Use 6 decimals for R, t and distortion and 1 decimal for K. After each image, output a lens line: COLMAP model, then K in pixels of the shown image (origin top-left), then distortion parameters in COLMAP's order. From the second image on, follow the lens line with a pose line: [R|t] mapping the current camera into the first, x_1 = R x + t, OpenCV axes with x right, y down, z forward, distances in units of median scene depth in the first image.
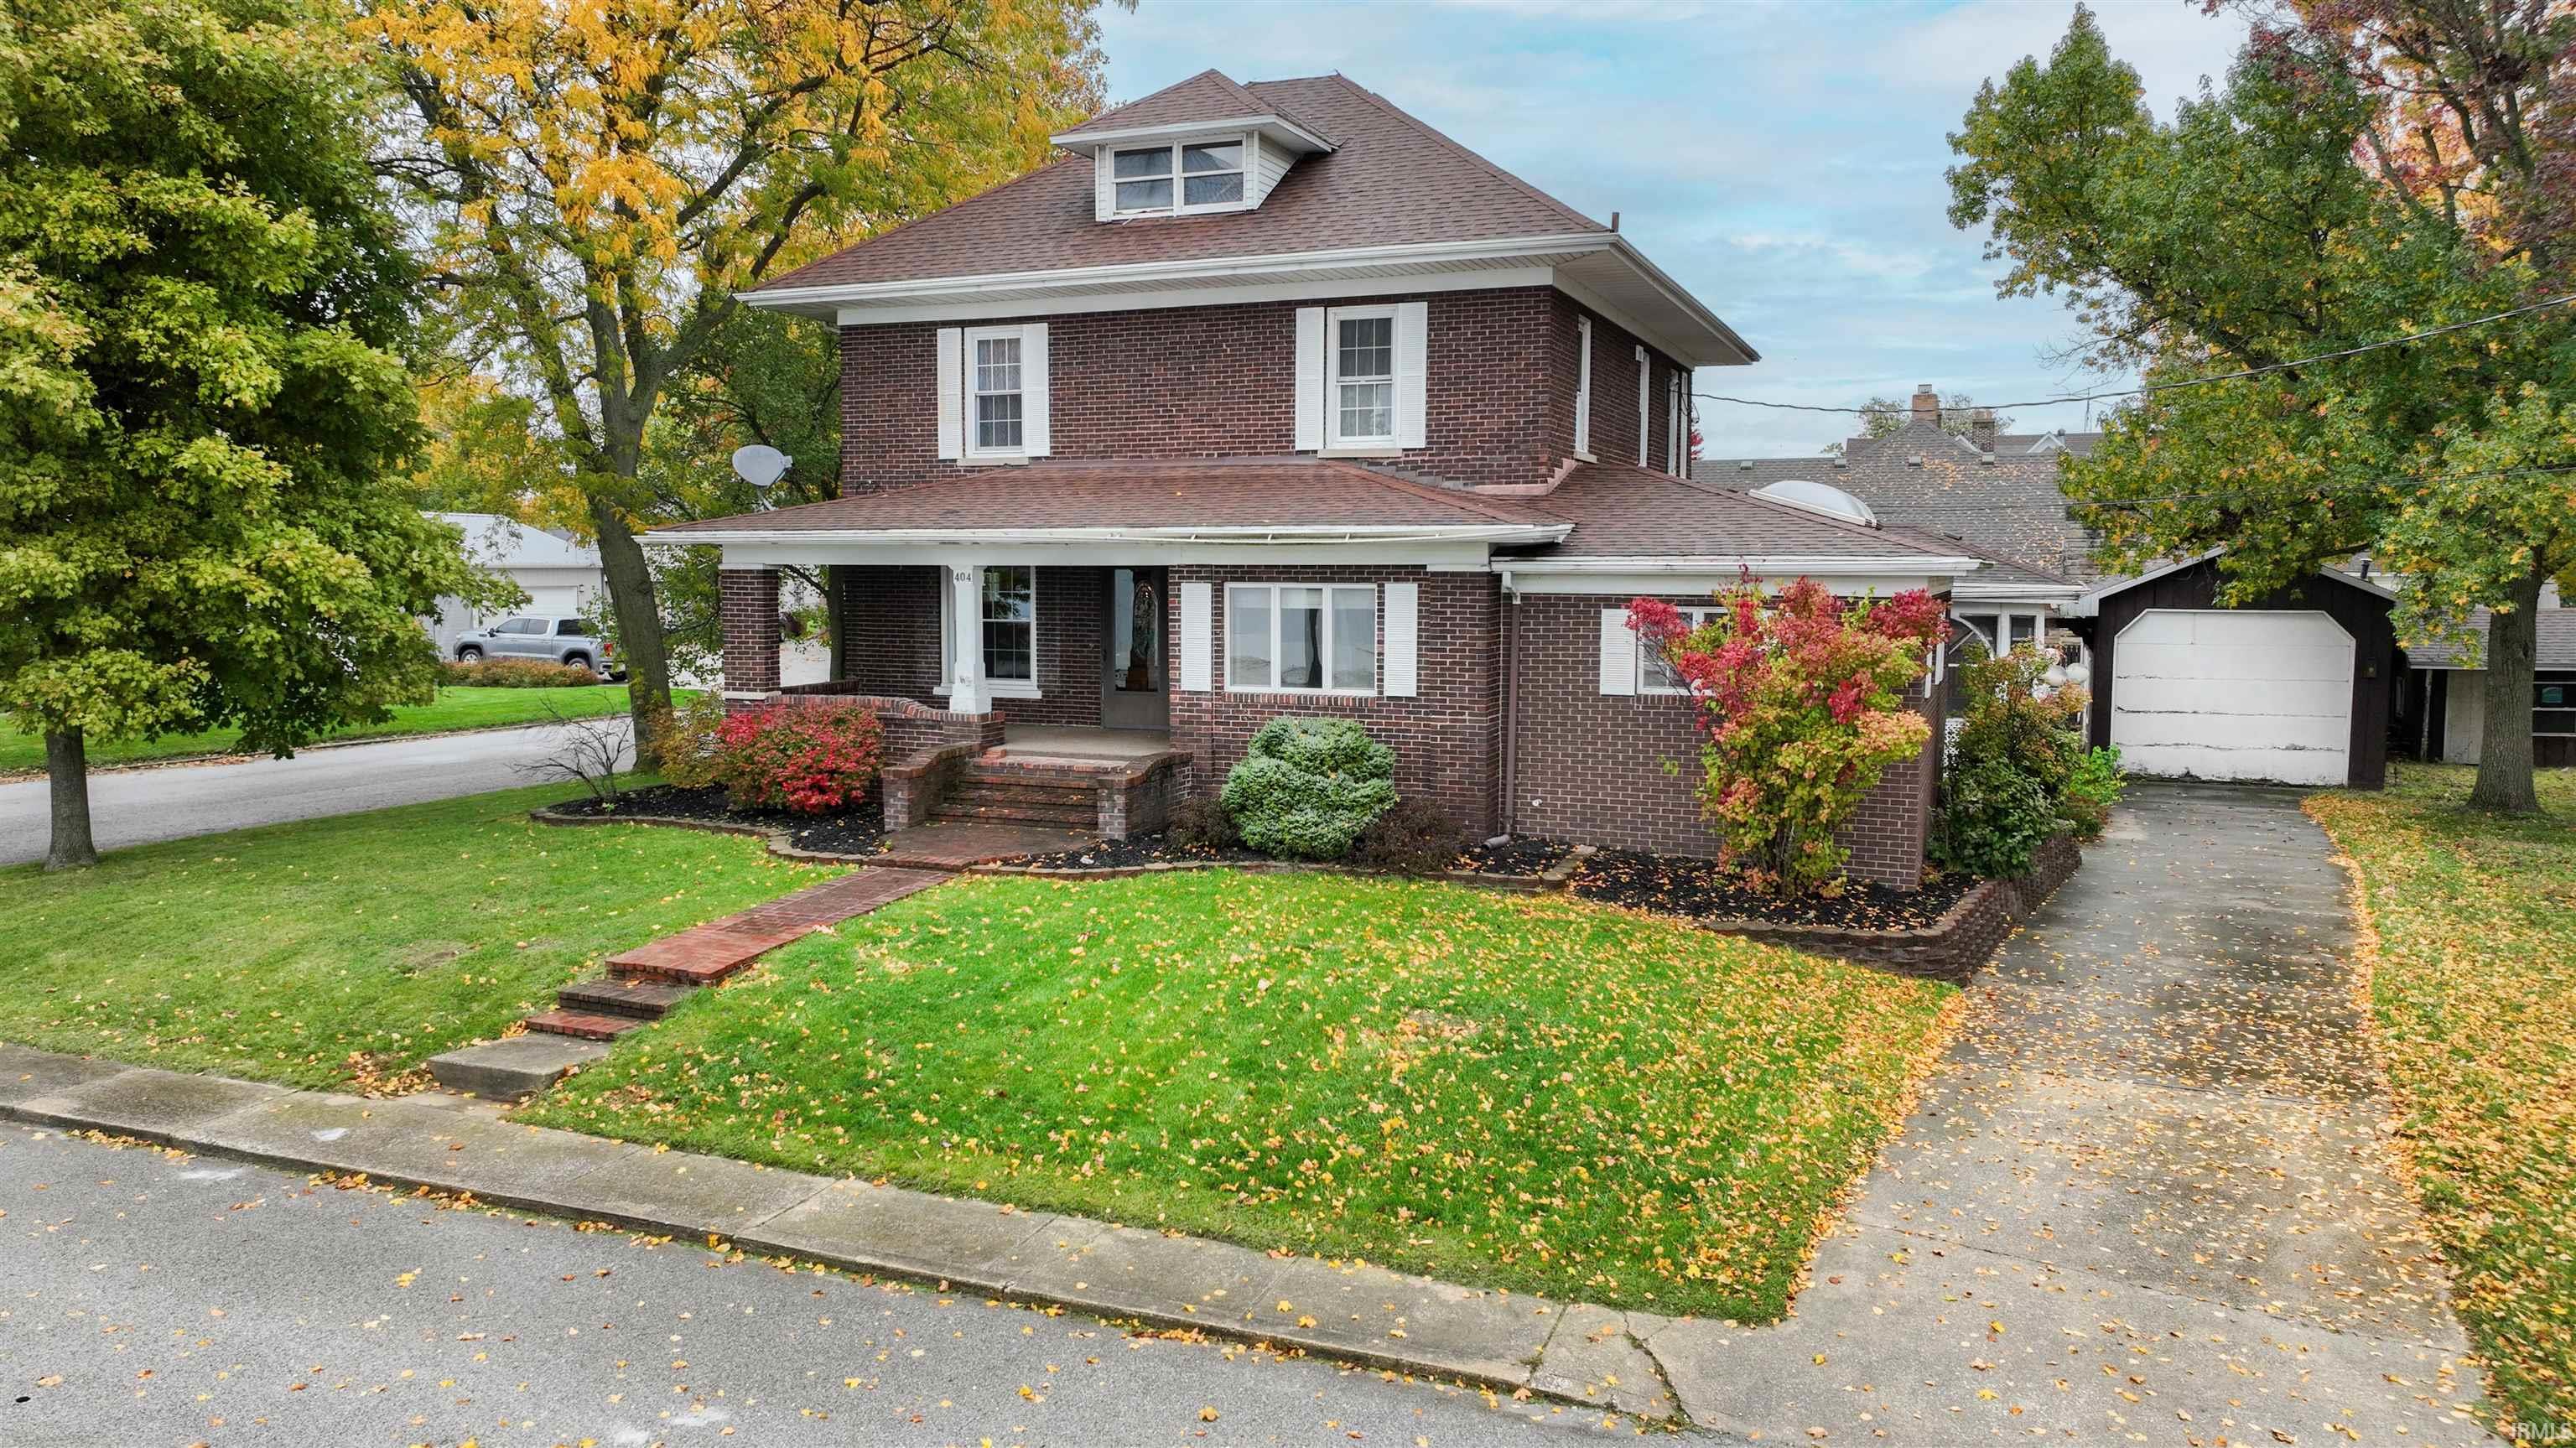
lens RADIAL K [[1804.9, 0, 1288.0], [0, 1804.9, 724.0], [0, 0, 1]] dist [0.010264, -0.004607]
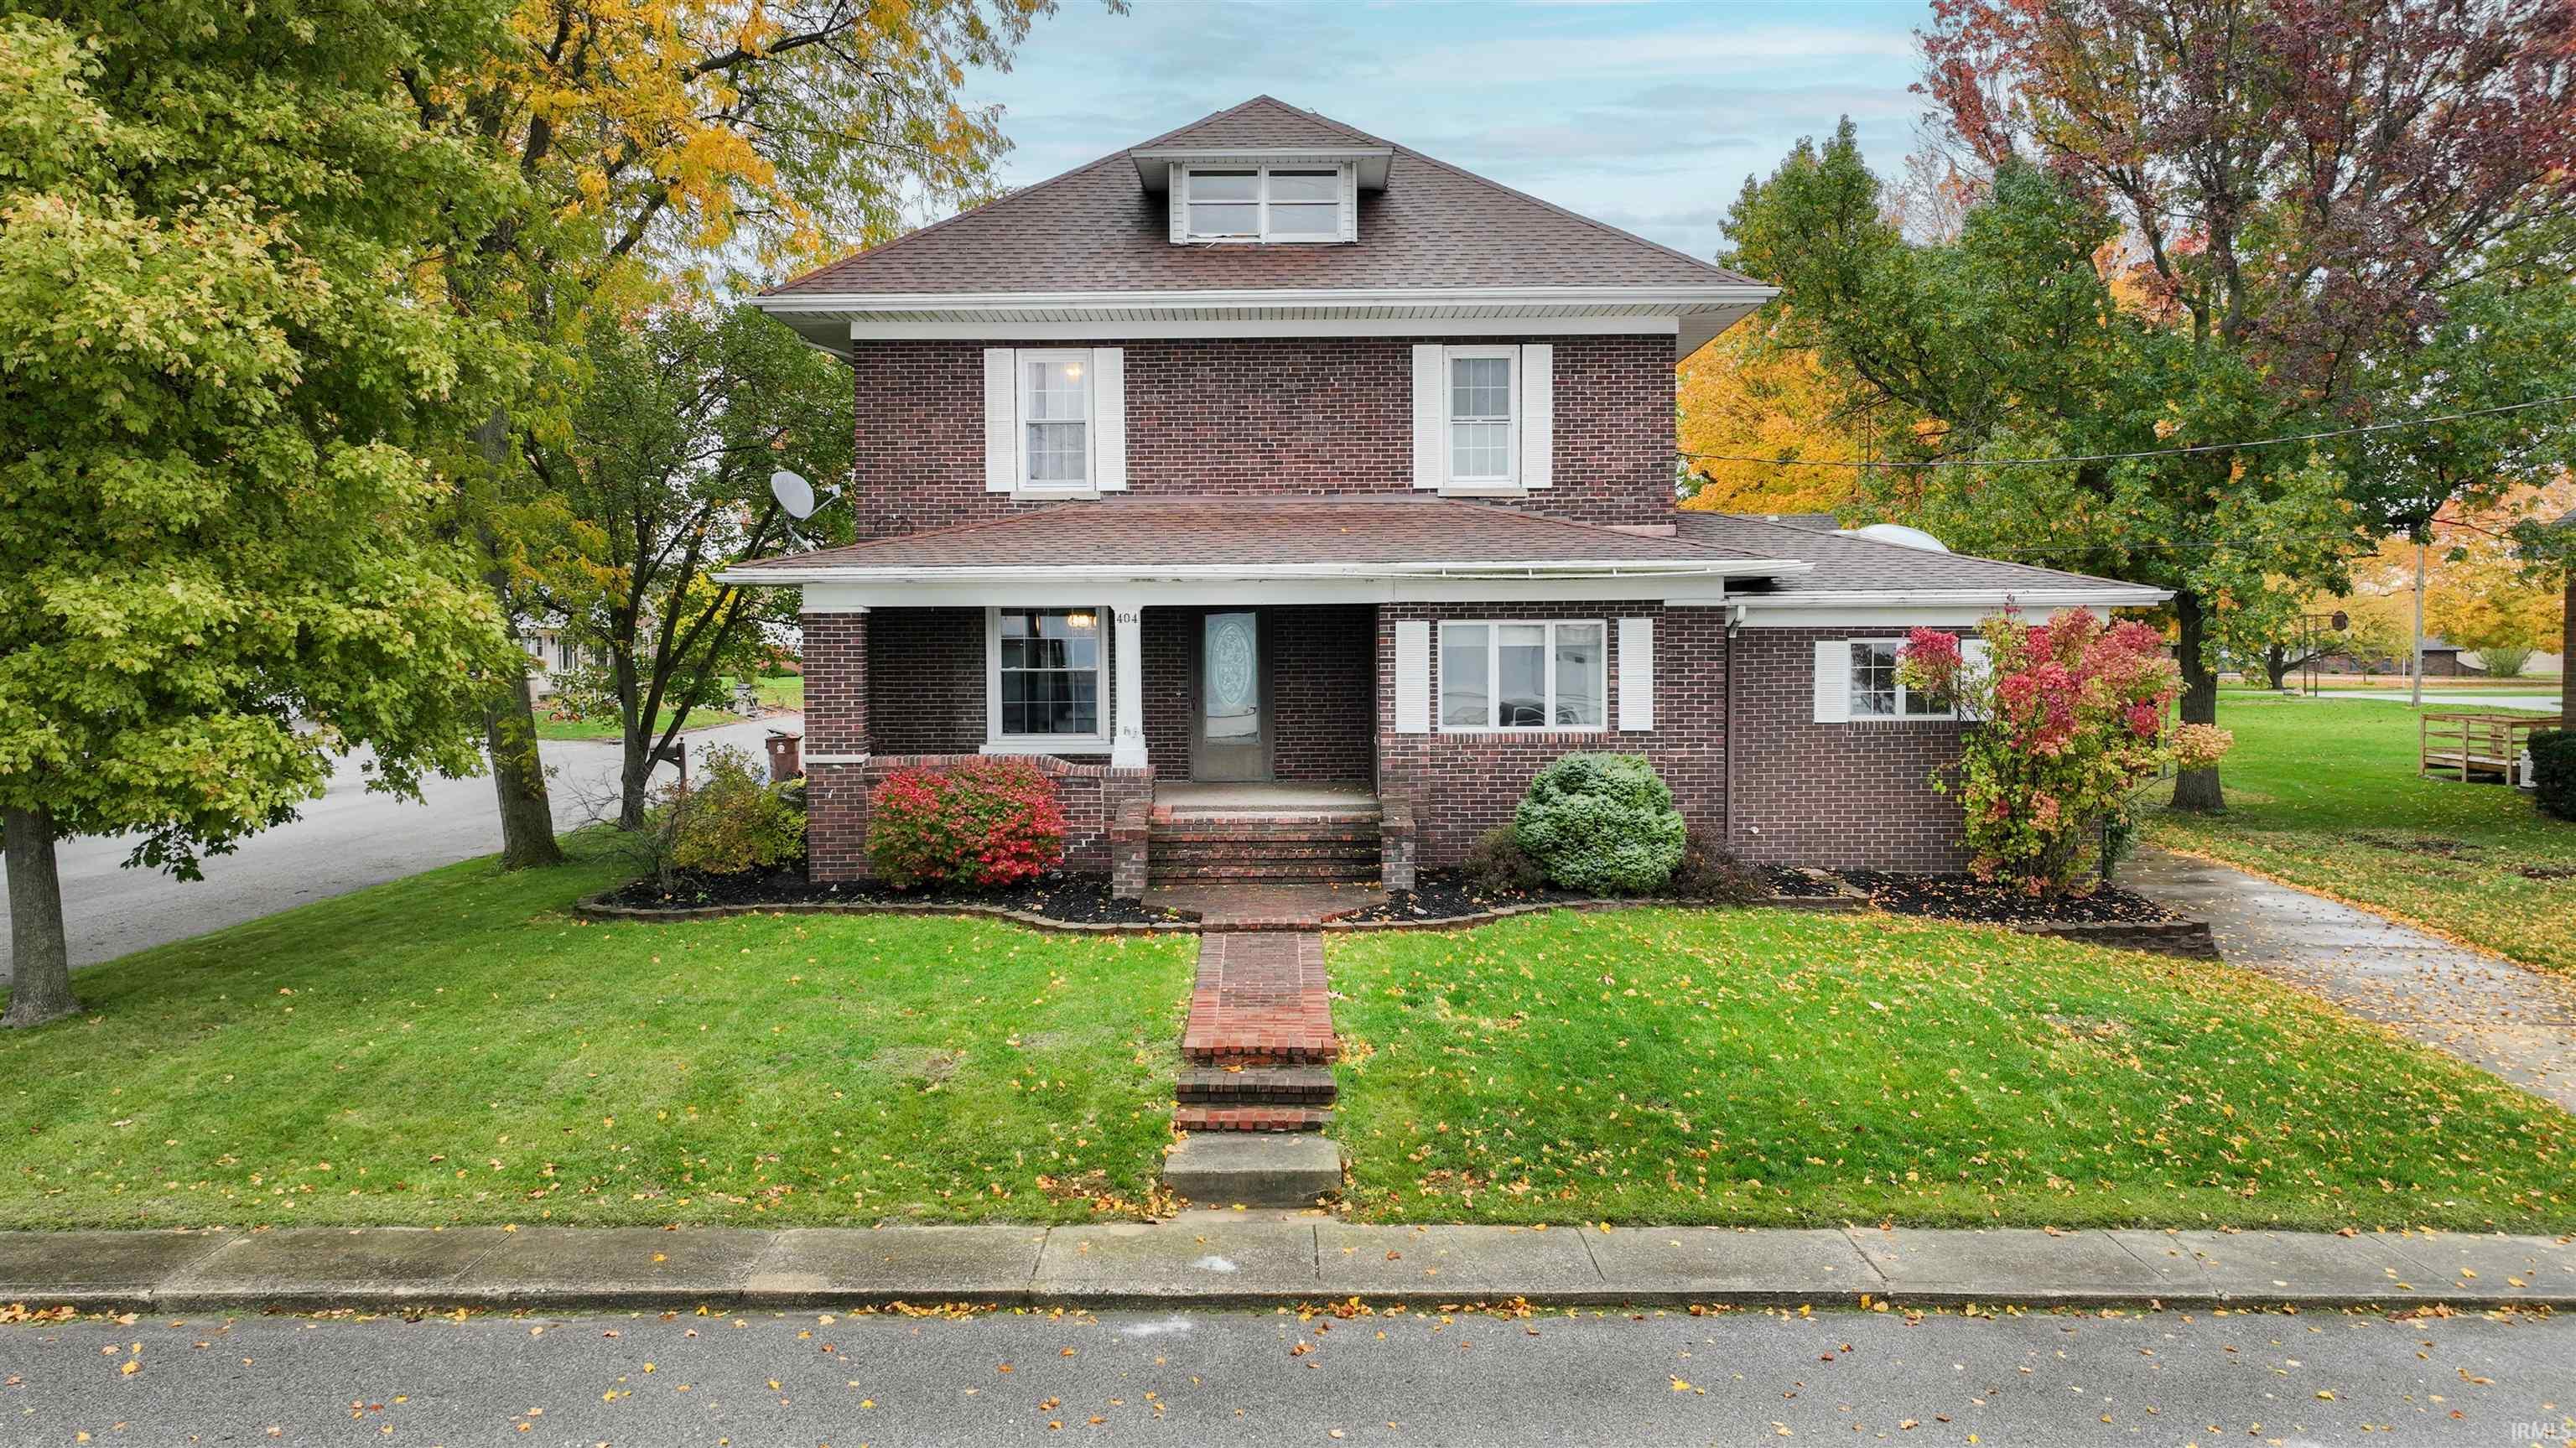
lens RADIAL K [[1842.8, 0, 1288.0], [0, 1842.8, 724.0], [0, 0, 1]] dist [0.008214, 0.006506]
pose [[0.925522, -0.027016, 0.377728, -0.484781], [0.041899, 0.998633, -0.031238, 0.004643], [-0.376368, 0.044738, 0.925390, 0.117546]]
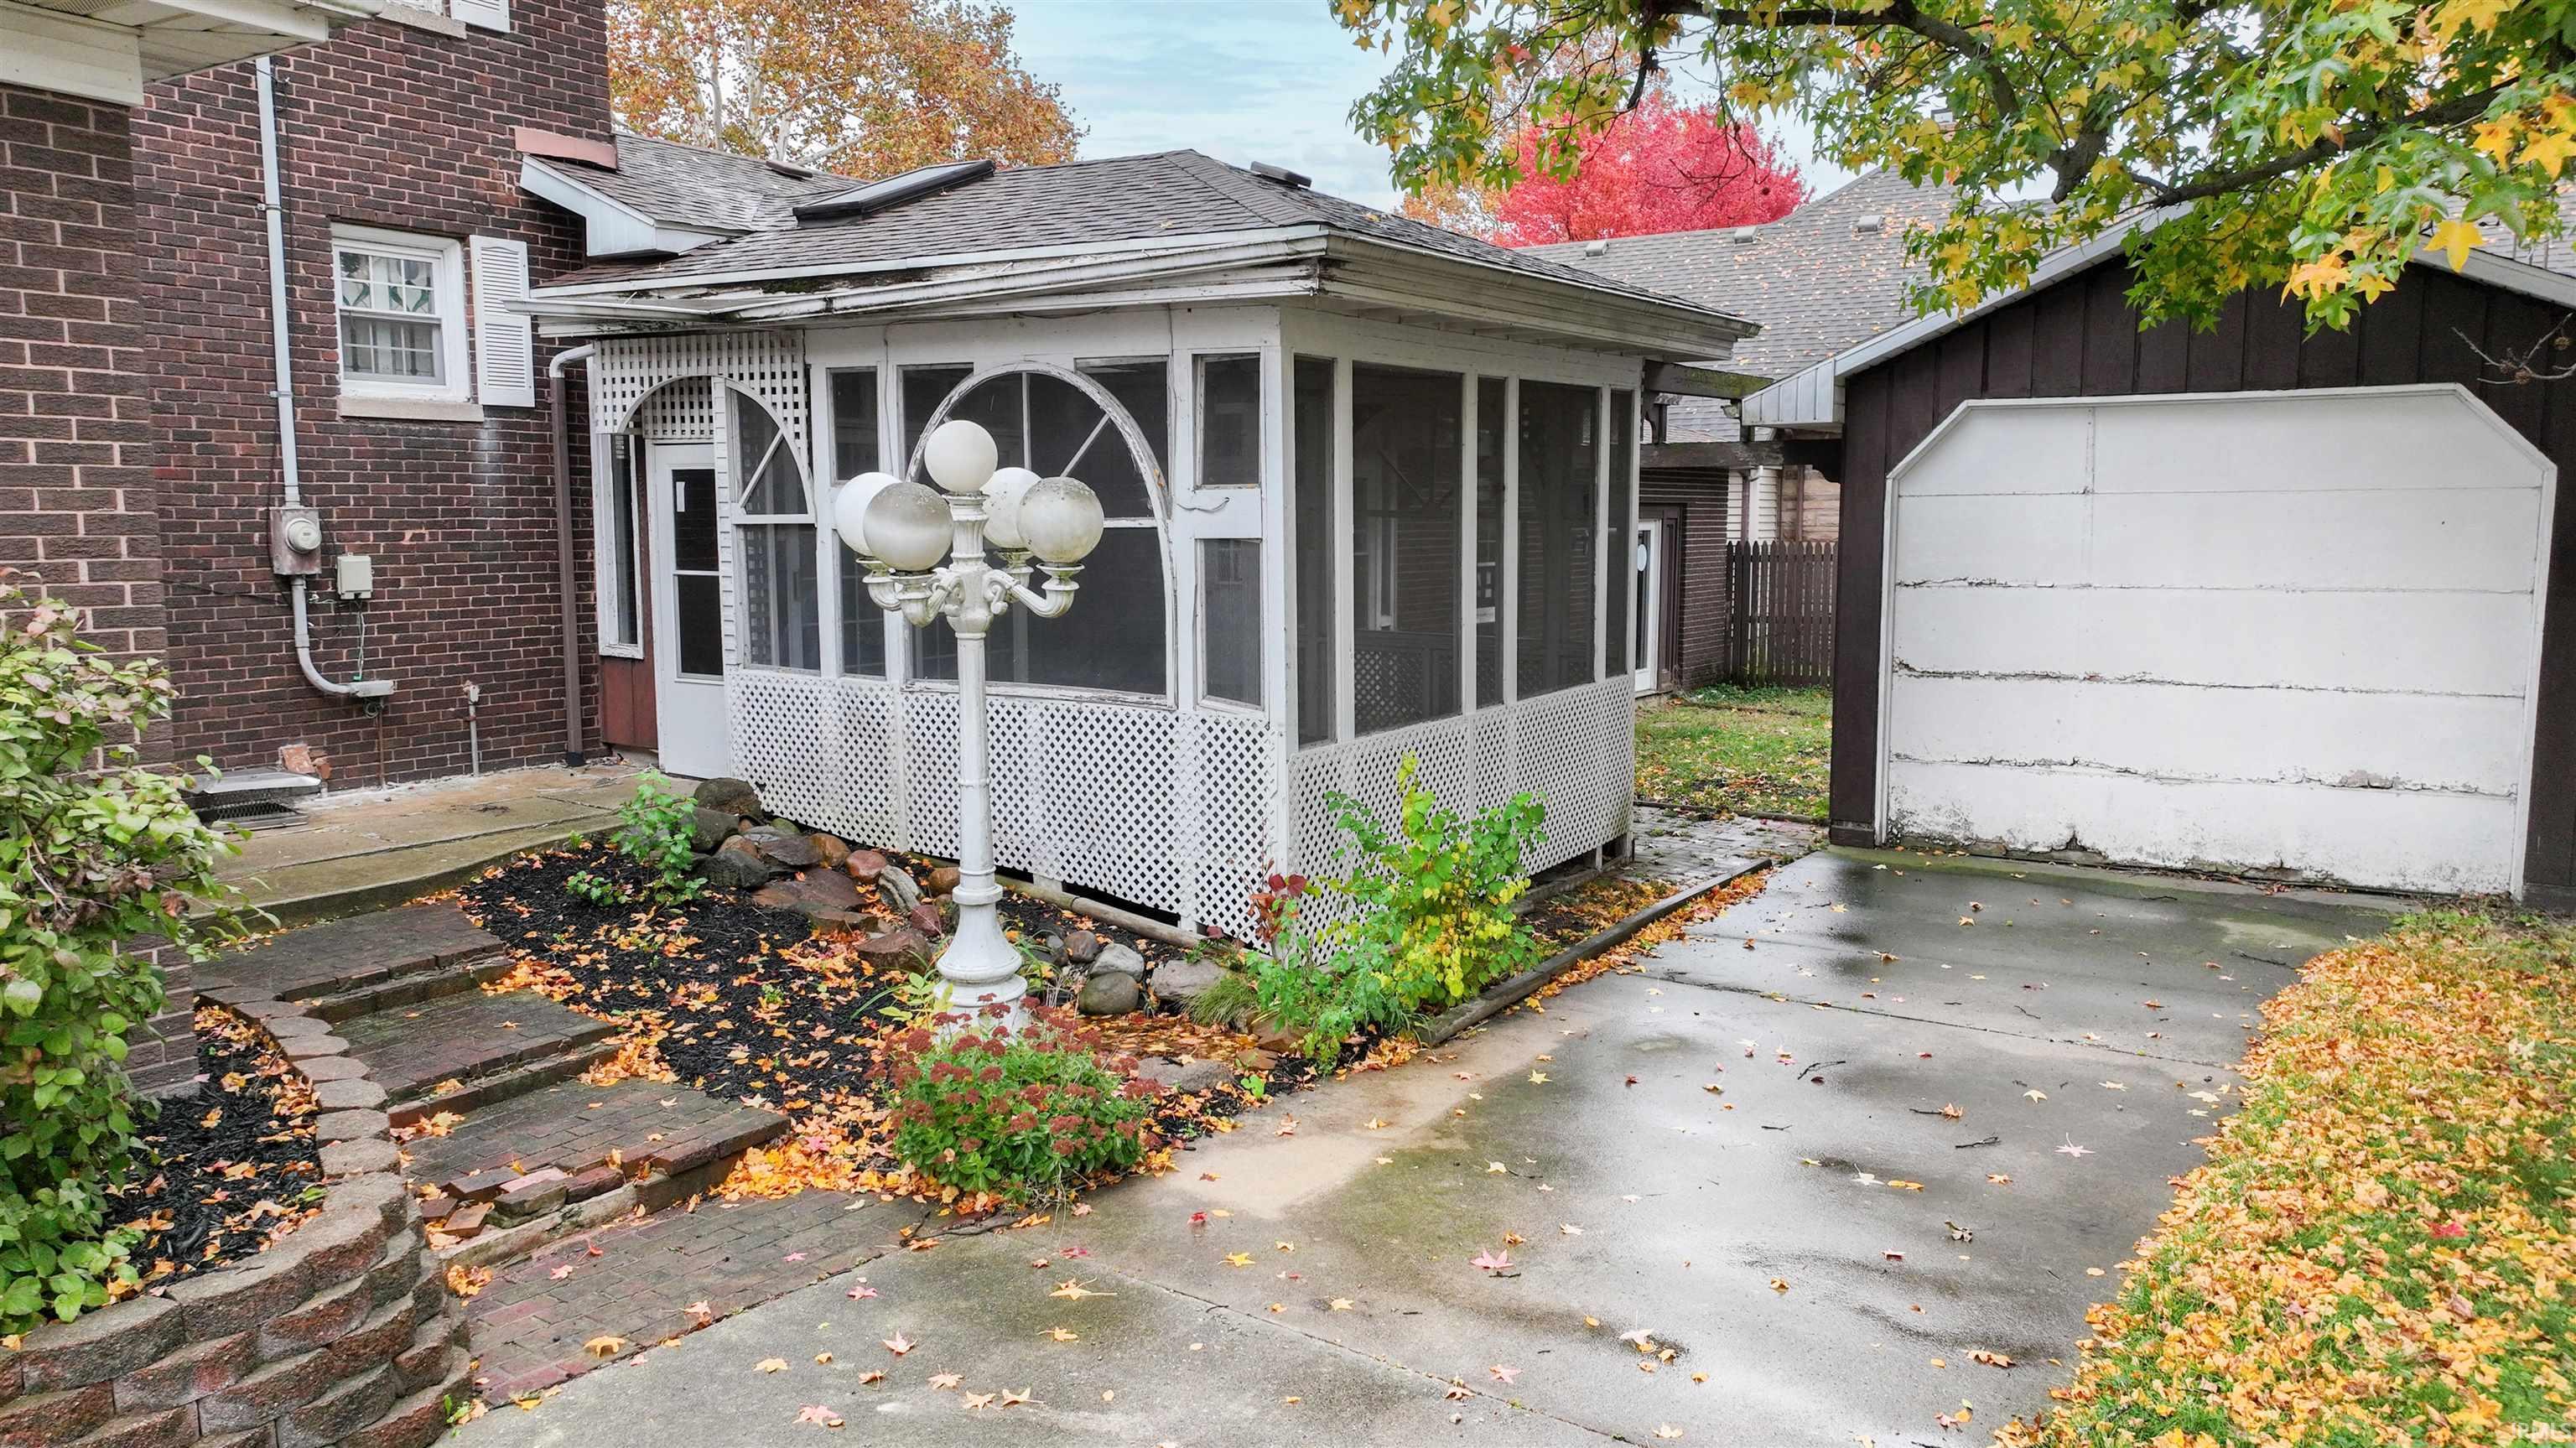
lens RADIAL K [[1842.8, 0, 1288.0], [0, 1842.8, 724.0], [0, 0, 1]] dist [0.008214, 0.006506]
pose [[0.986315, 0.008327, -0.164660, 0.632559], [-0.003379, 0.999535, 0.030306, -0.011808], [0.164836, -0.029335, 0.985885, 0.951473]]
